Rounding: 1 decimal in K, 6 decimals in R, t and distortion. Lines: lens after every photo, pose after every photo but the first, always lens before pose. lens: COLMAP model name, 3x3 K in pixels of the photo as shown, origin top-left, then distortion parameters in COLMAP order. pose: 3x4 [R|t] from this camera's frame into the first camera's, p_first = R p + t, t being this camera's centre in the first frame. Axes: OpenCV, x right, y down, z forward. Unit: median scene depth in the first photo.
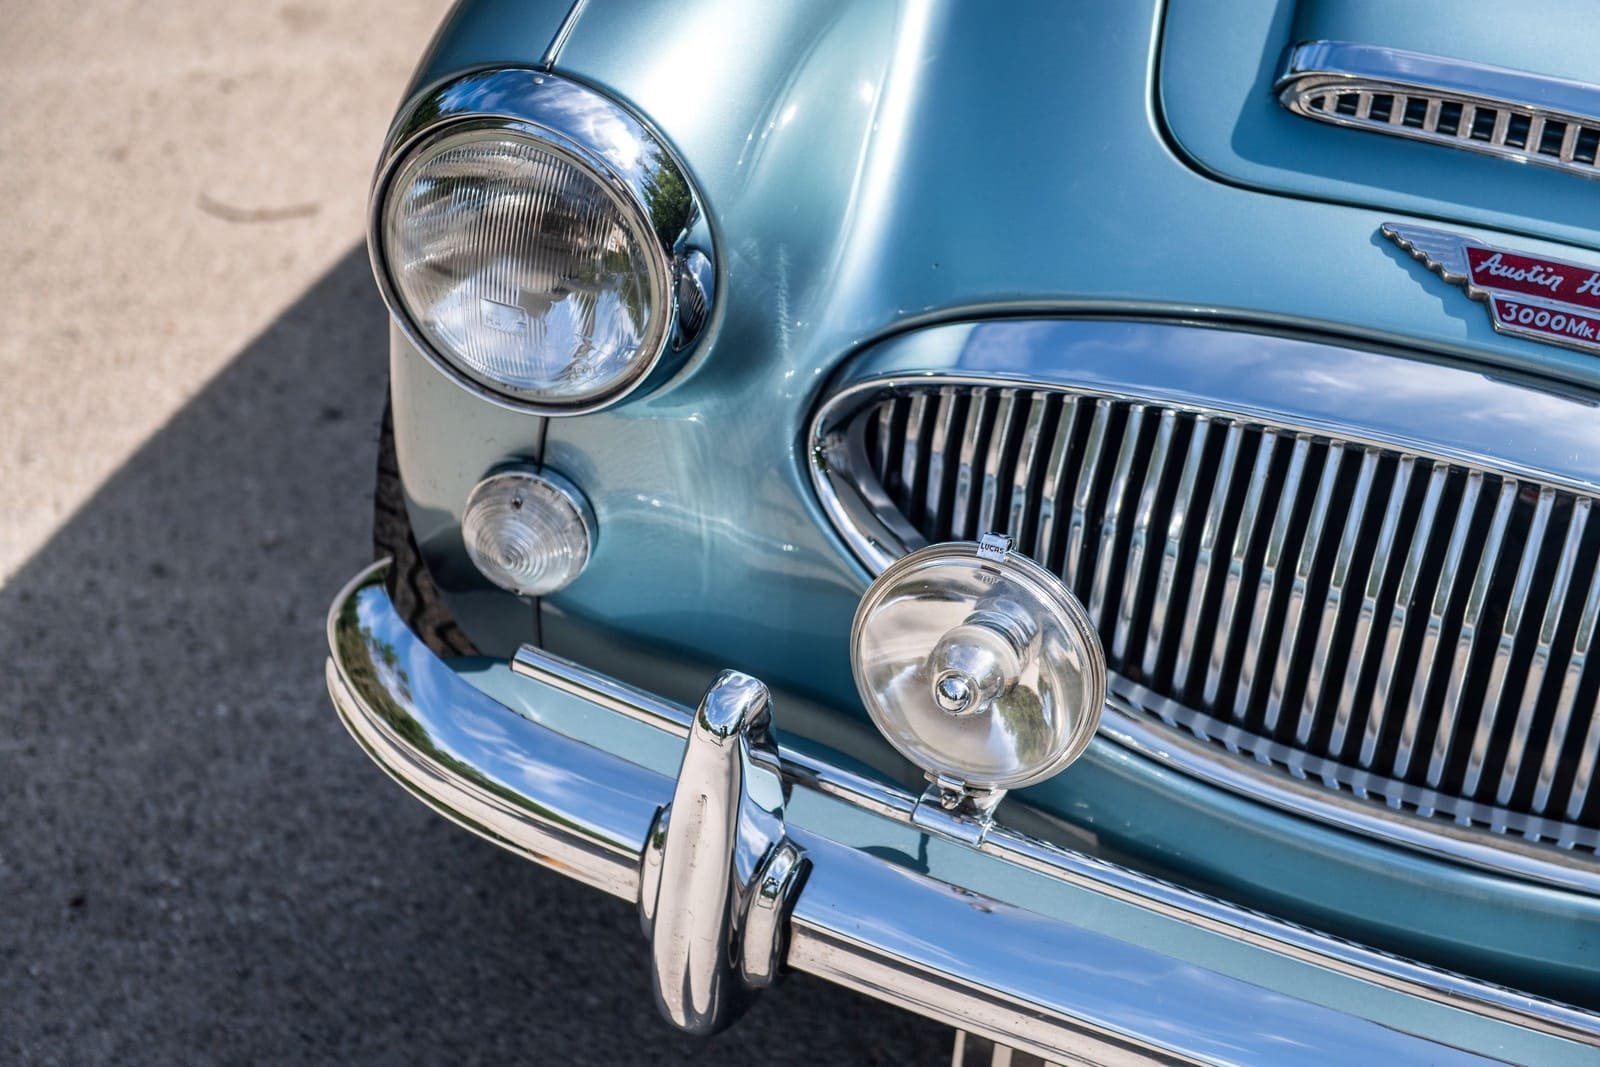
lens RADIAL K [[2899.9, 0, 816.1], [0, 2899.9, 563.9], [0, 0, 1]] dist [0.074779, -0.210274]
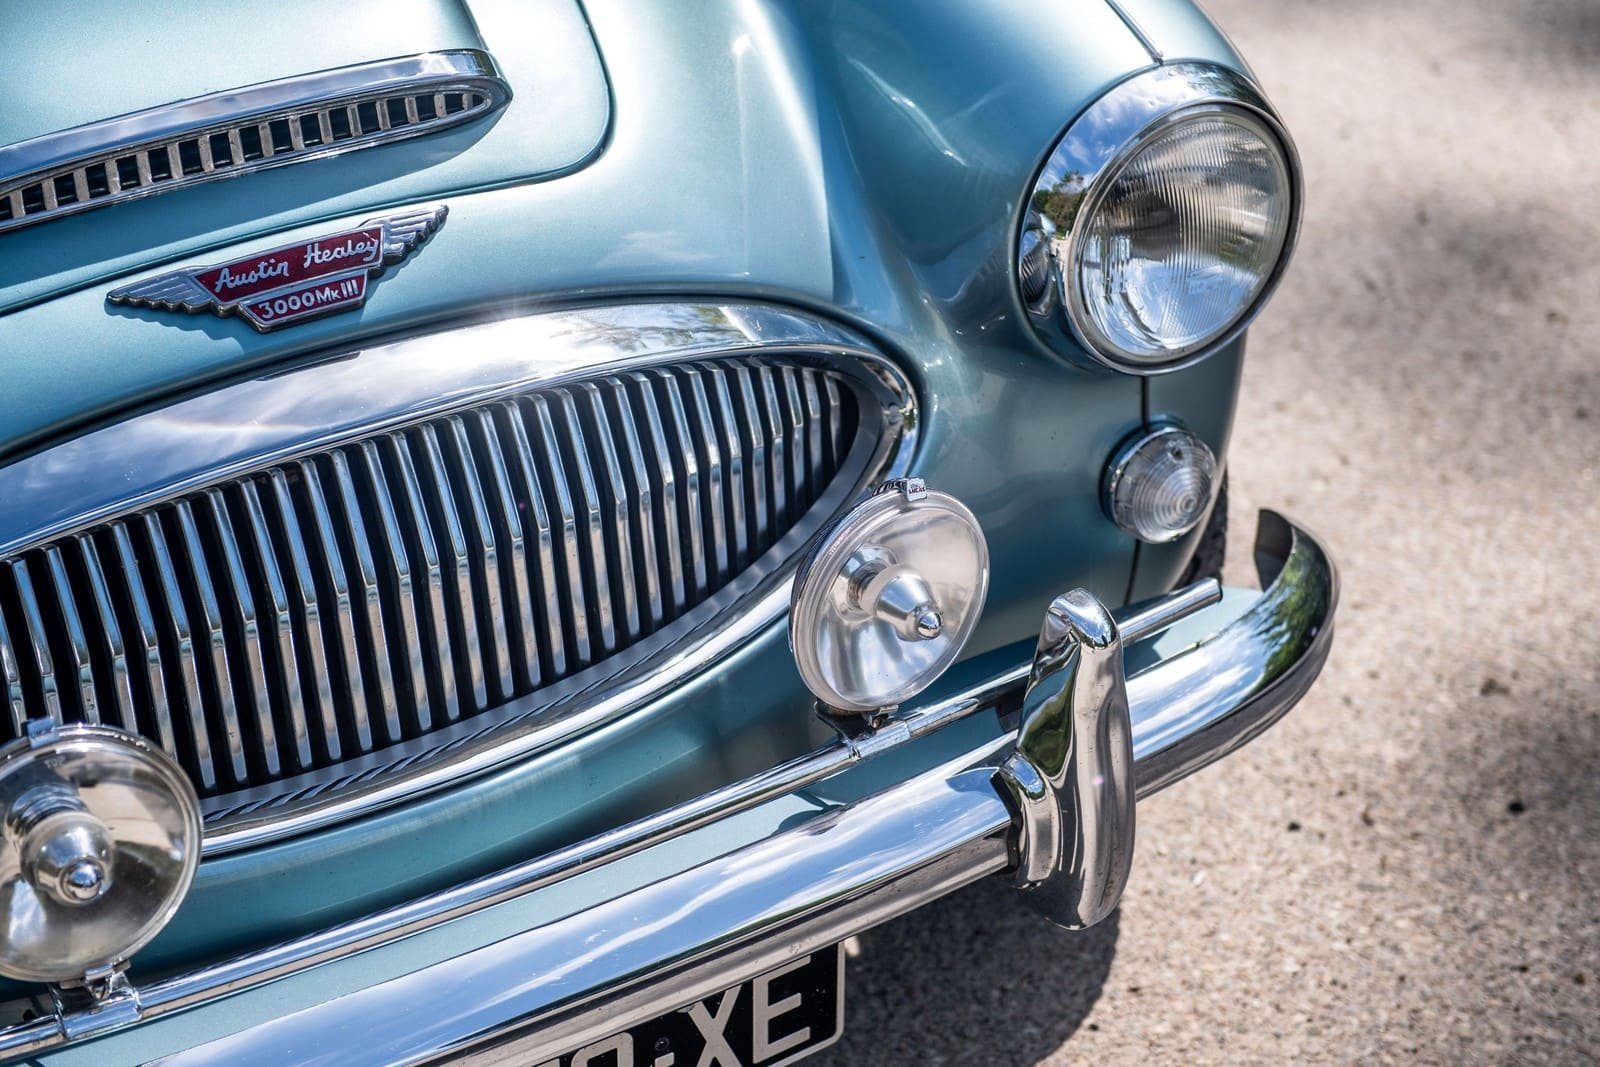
lens RADIAL K [[2899.9, 0, 816.1], [0, 2899.9, 563.9], [0, 0, 1]] dist [0.074779, -0.210274]
pose [[0.604056, -0.474141, 0.640552, -0.366252], [0.494747, 0.853228, 0.165007, -0.083064], [-0.624774, 0.217238, 0.749977, 0.092979]]
